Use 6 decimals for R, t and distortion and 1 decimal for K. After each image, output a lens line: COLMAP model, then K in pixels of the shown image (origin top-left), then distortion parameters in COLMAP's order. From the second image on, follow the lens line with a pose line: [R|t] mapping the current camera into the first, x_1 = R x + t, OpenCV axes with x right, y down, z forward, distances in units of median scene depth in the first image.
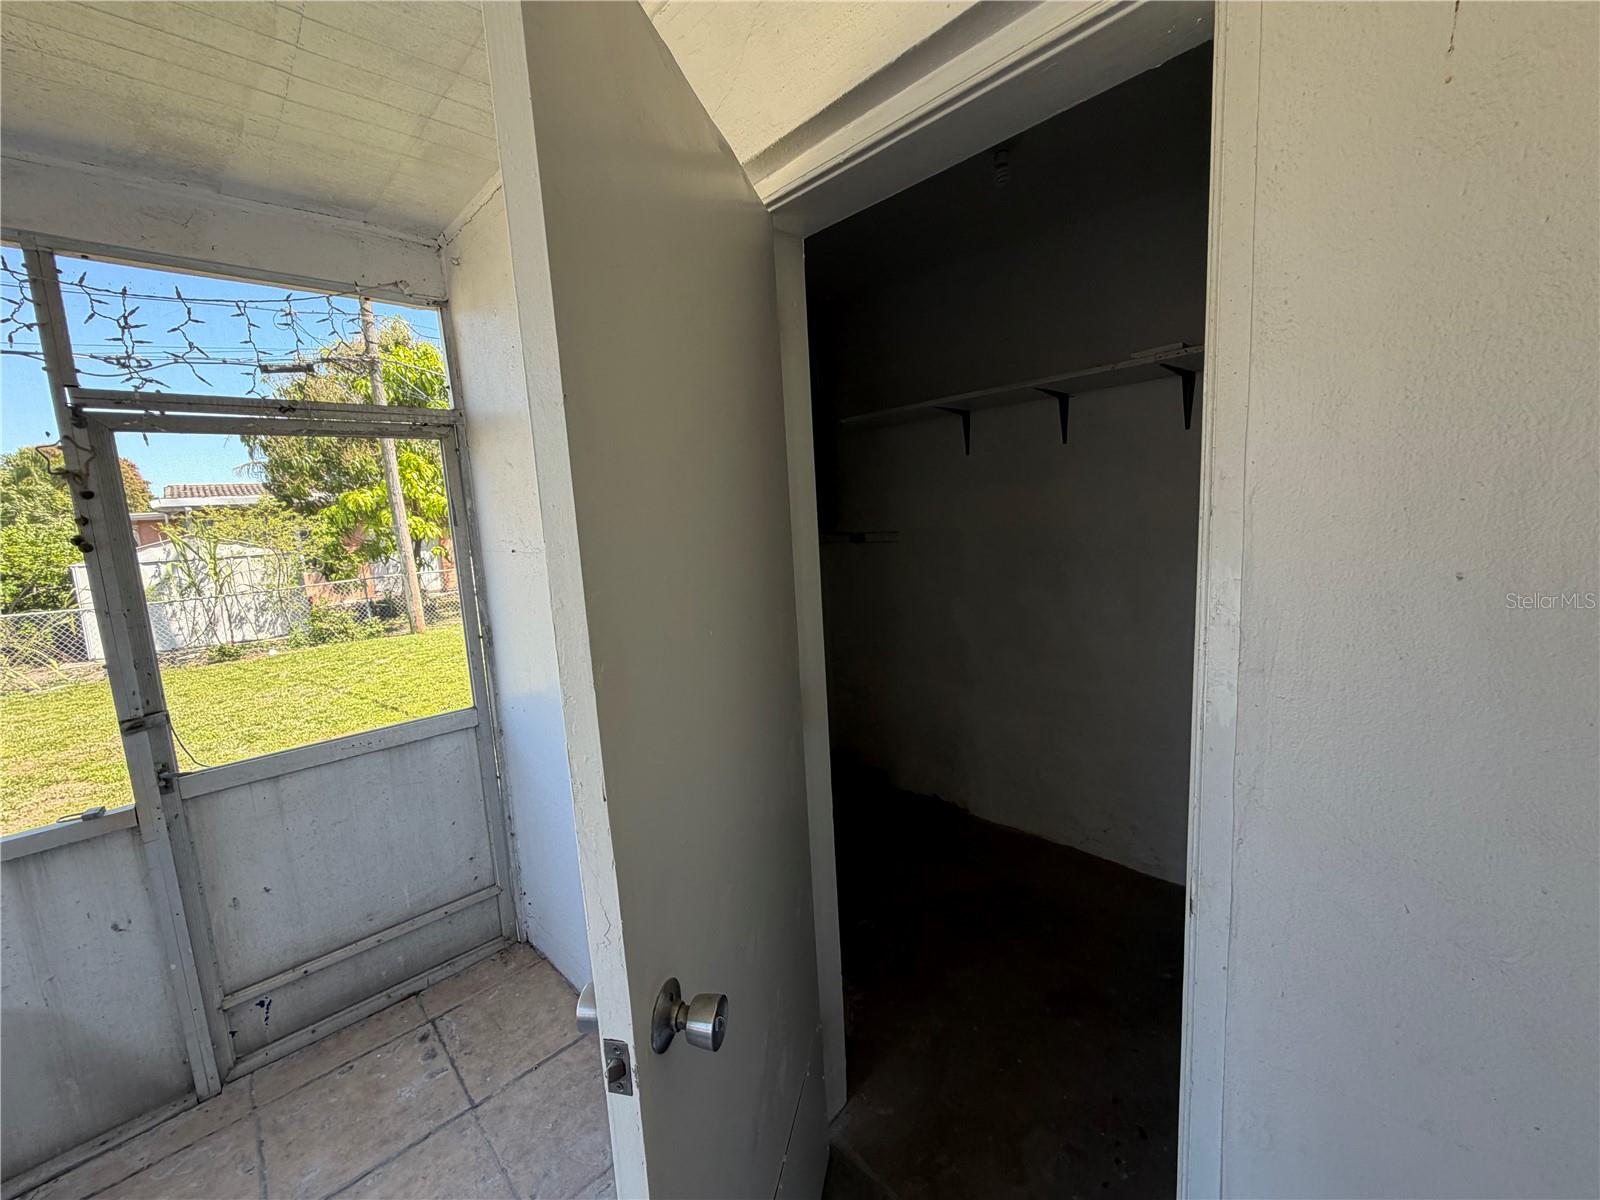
lens RADIAL K [[638.6, 0, 793.4], [0, 638.6, 598.5], [0, 0, 1]] dist [0.000917, -0.000134]
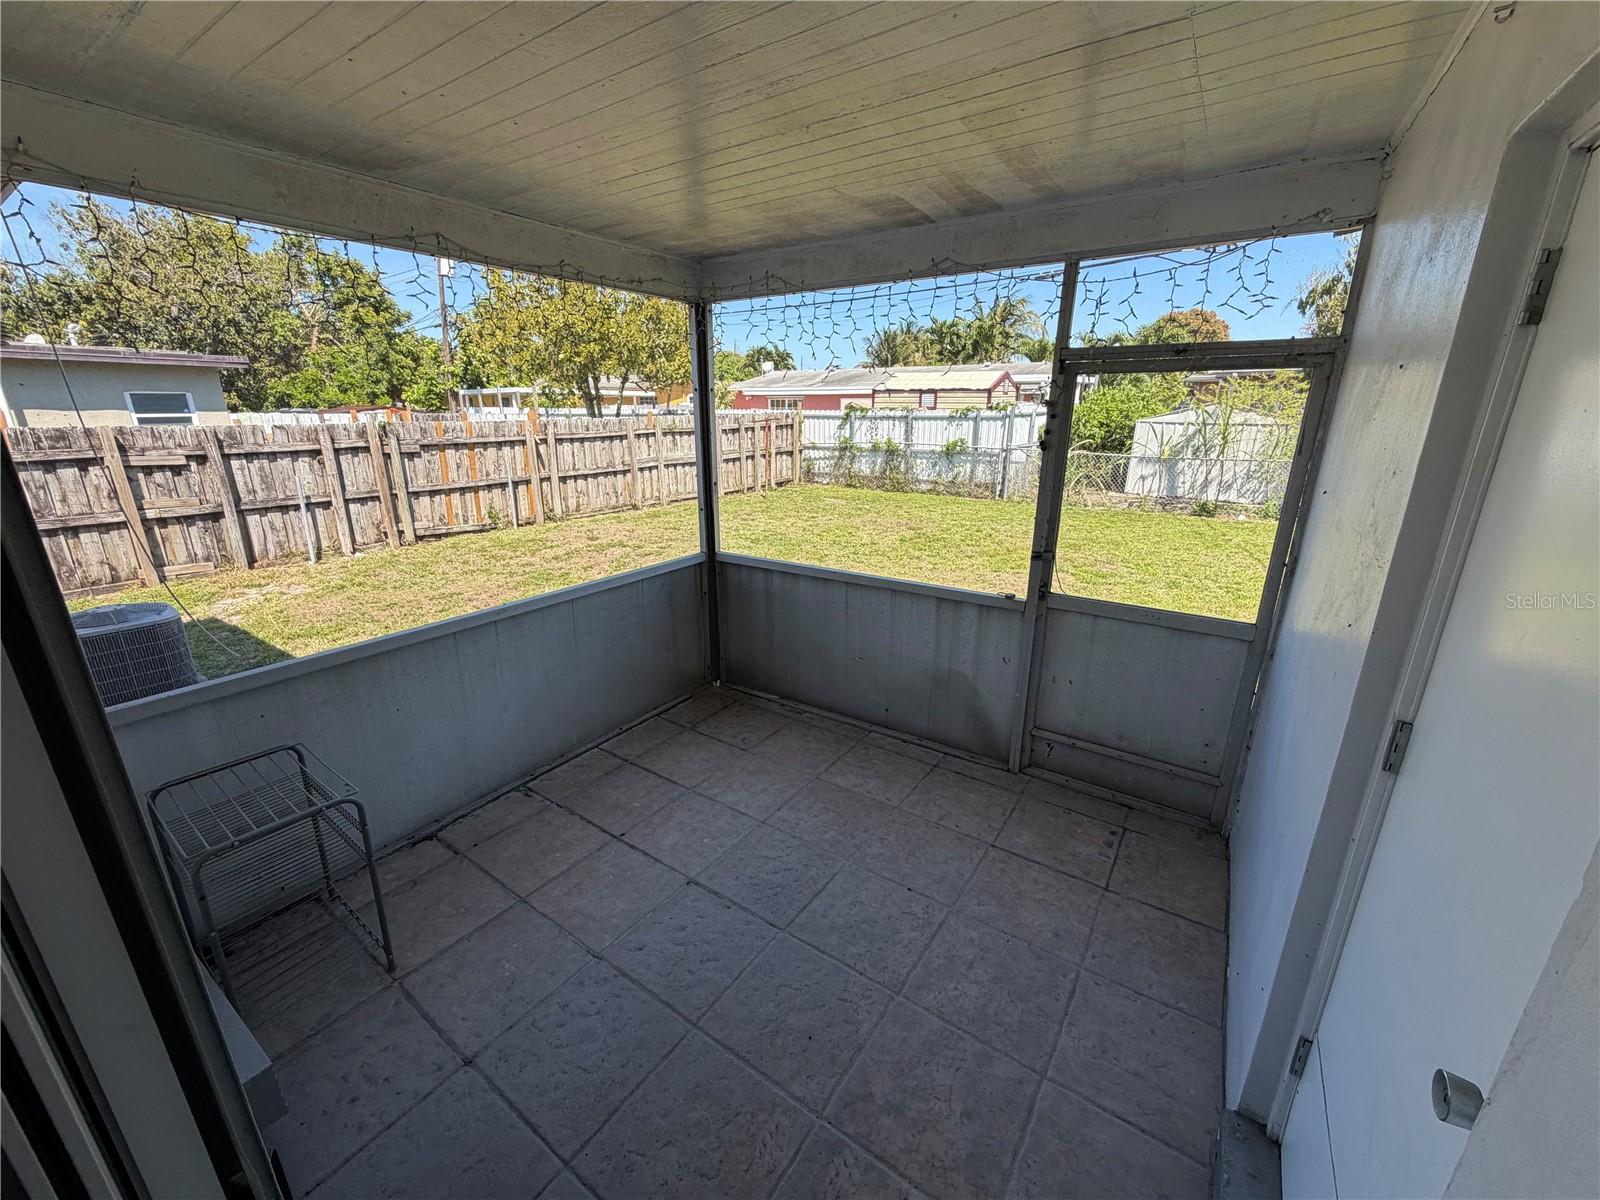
lens RADIAL K [[638.6, 0, 800.7], [0, 638.6, 596.1], [0, 0, 1]] dist [0.000917, -0.000134]
pose [[0.221986, 0.340025, -0.913841, 0.357949], [-0.146989, 0.938184, 0.313376, -0.120451], [0.963907, 0.064760, 0.258244, -0.030835]]
